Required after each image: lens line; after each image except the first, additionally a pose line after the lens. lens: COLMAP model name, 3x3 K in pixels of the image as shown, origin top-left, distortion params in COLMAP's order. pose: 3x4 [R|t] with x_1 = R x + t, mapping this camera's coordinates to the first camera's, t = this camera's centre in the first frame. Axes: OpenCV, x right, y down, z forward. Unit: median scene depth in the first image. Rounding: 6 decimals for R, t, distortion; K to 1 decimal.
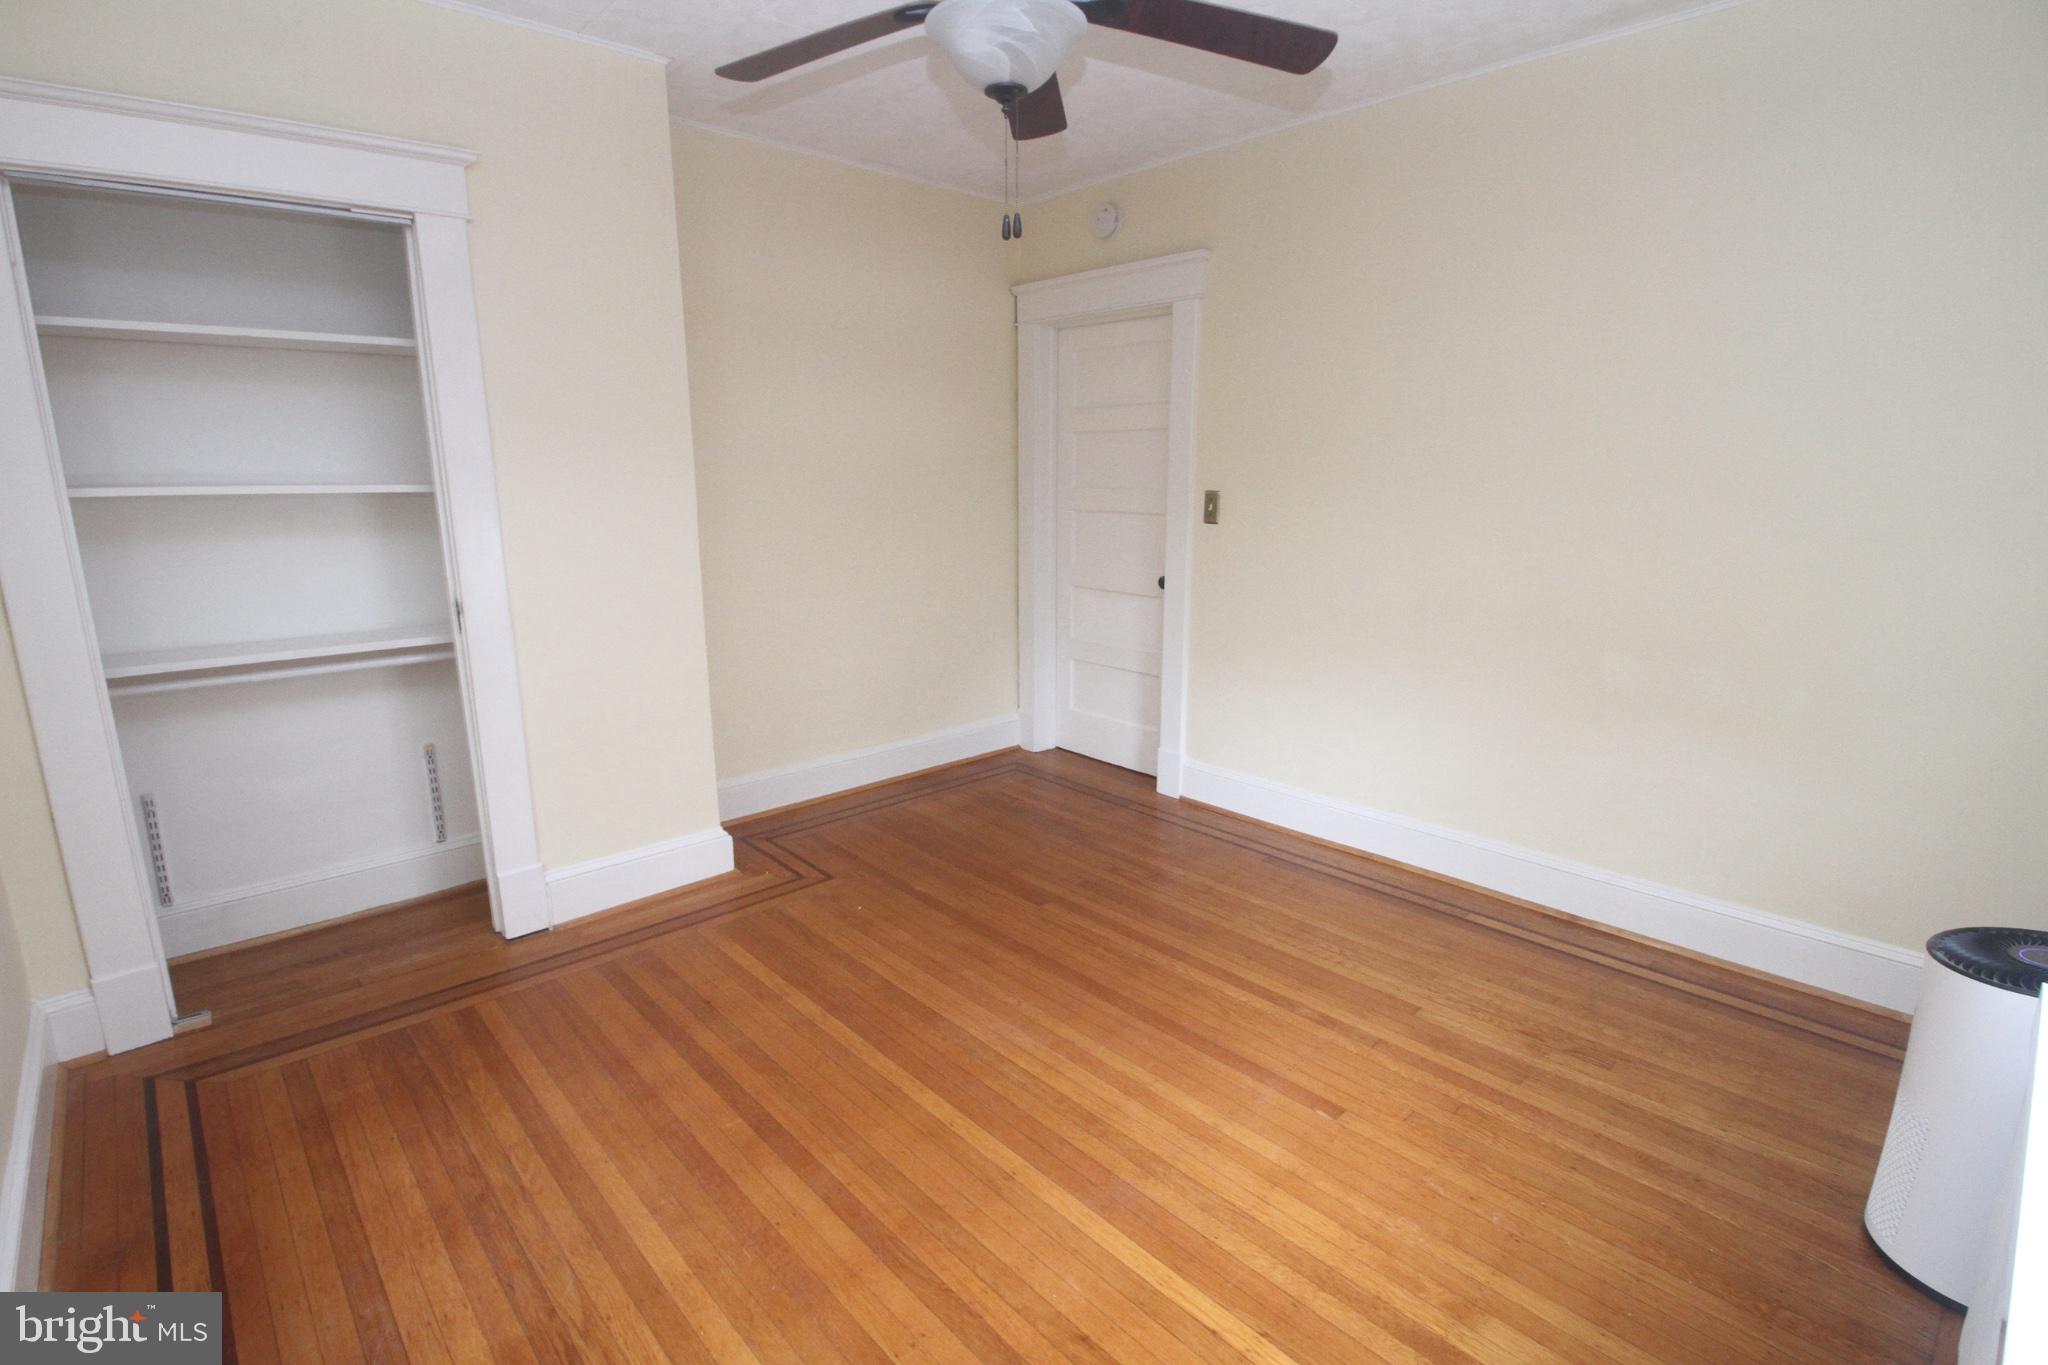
lens RADIAL K [[955.7, 0, 1024.9], [0, 955.7, 680.4], [0, 0, 1]] dist [-0.002449, -0.011547]
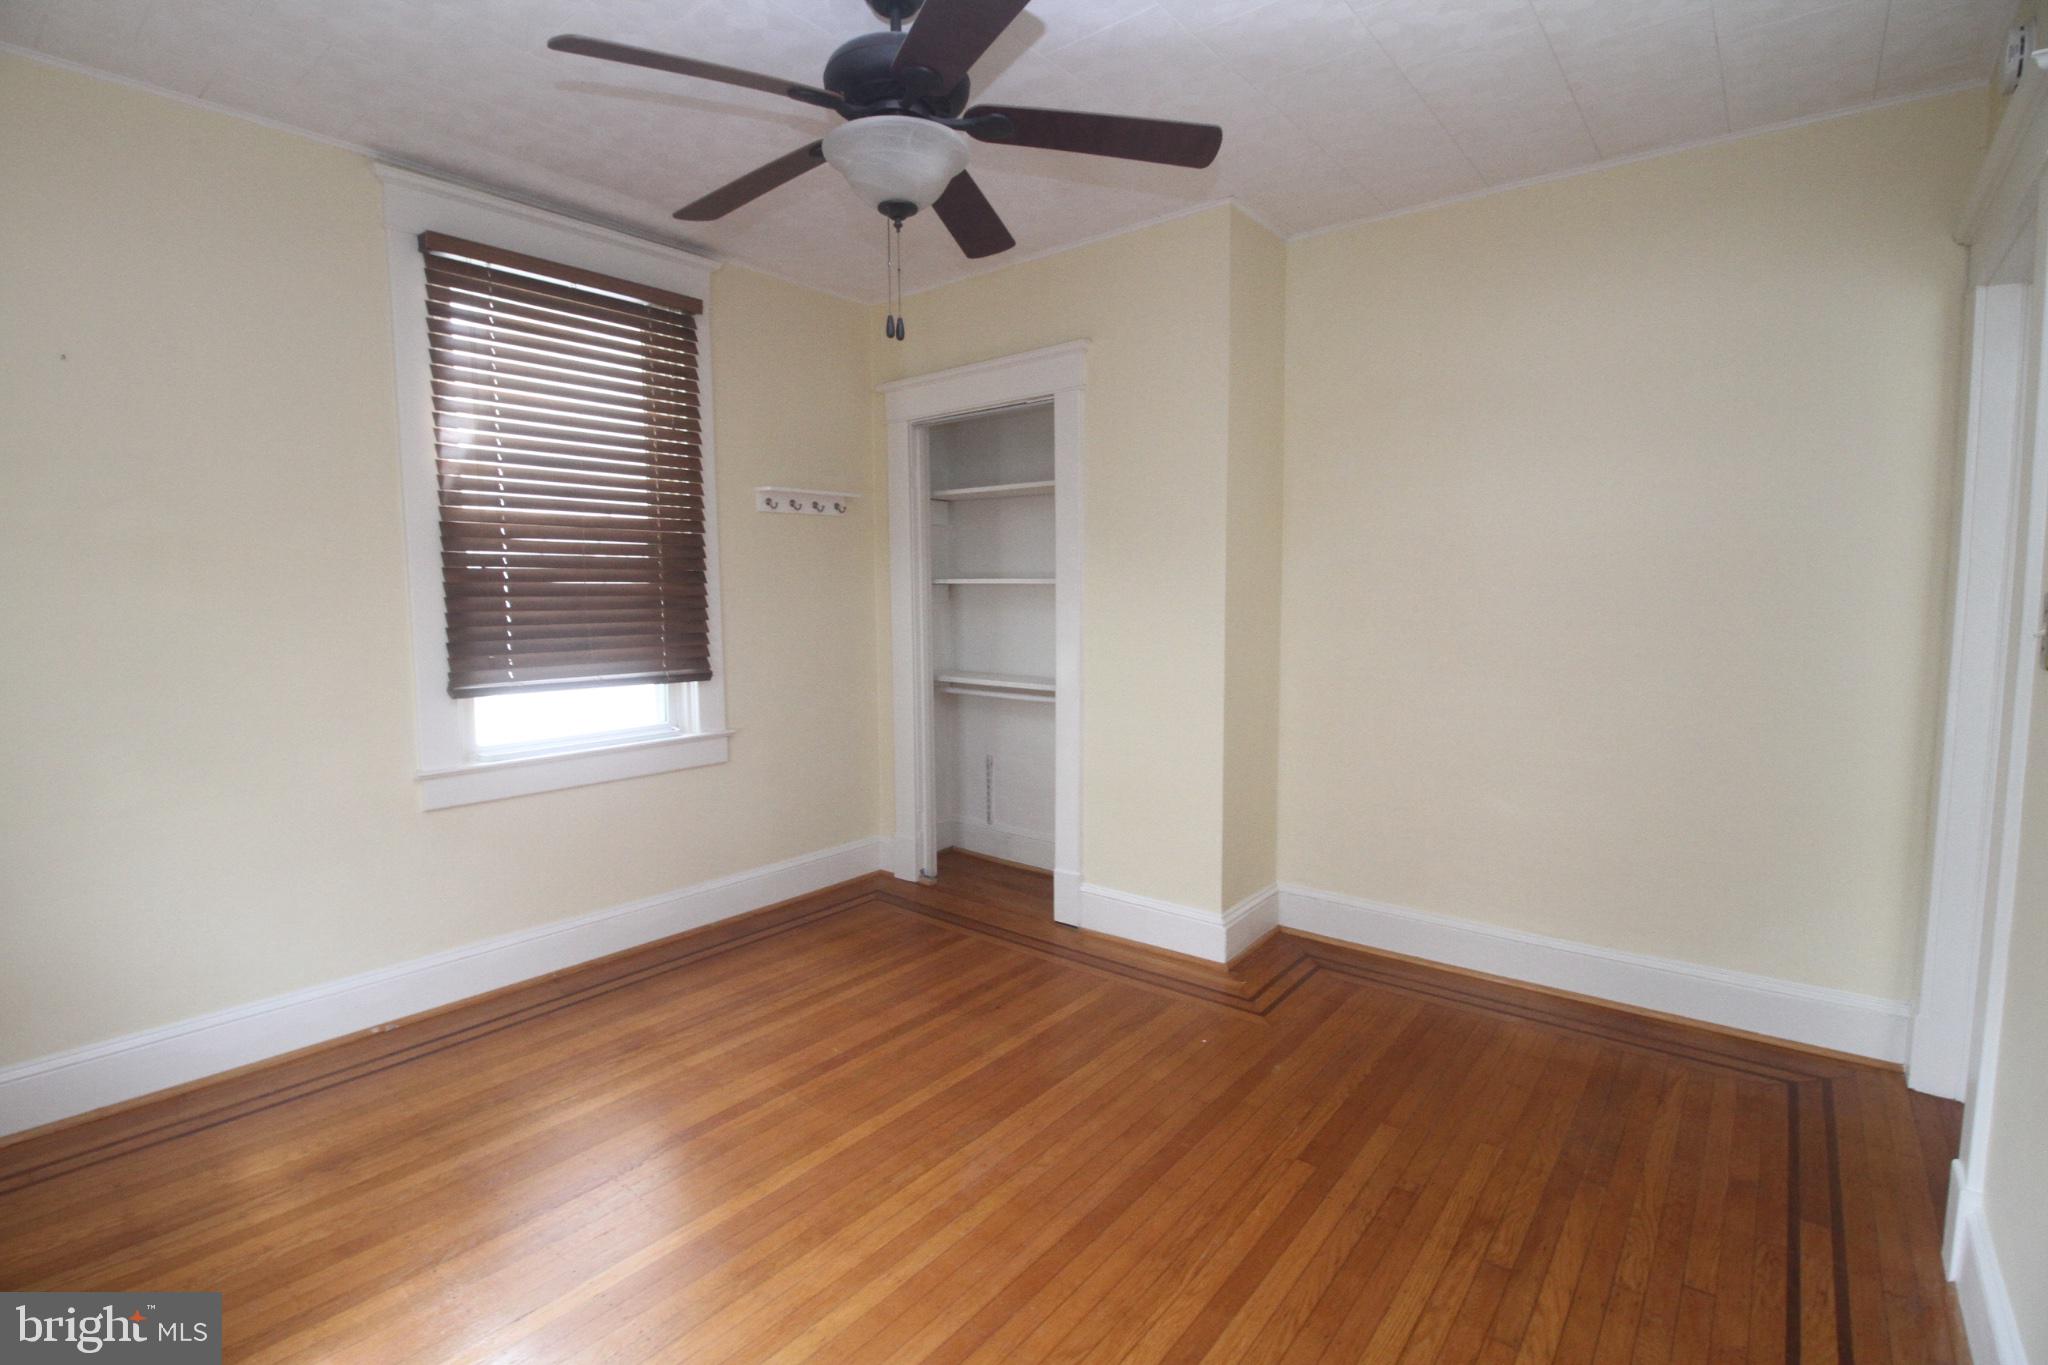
lens RADIAL K [[955.7, 0, 1025.5], [0, 955.7, 680.6], [0, 0, 1]] dist [-0.002449, -0.011547]
pose [[0.148087, 0.094882, -0.984412, 0.742362], [-0.210224, 0.975659, 0.062413, -0.128362], [0.966373, 0.197705, 0.164429, 0.708458]]
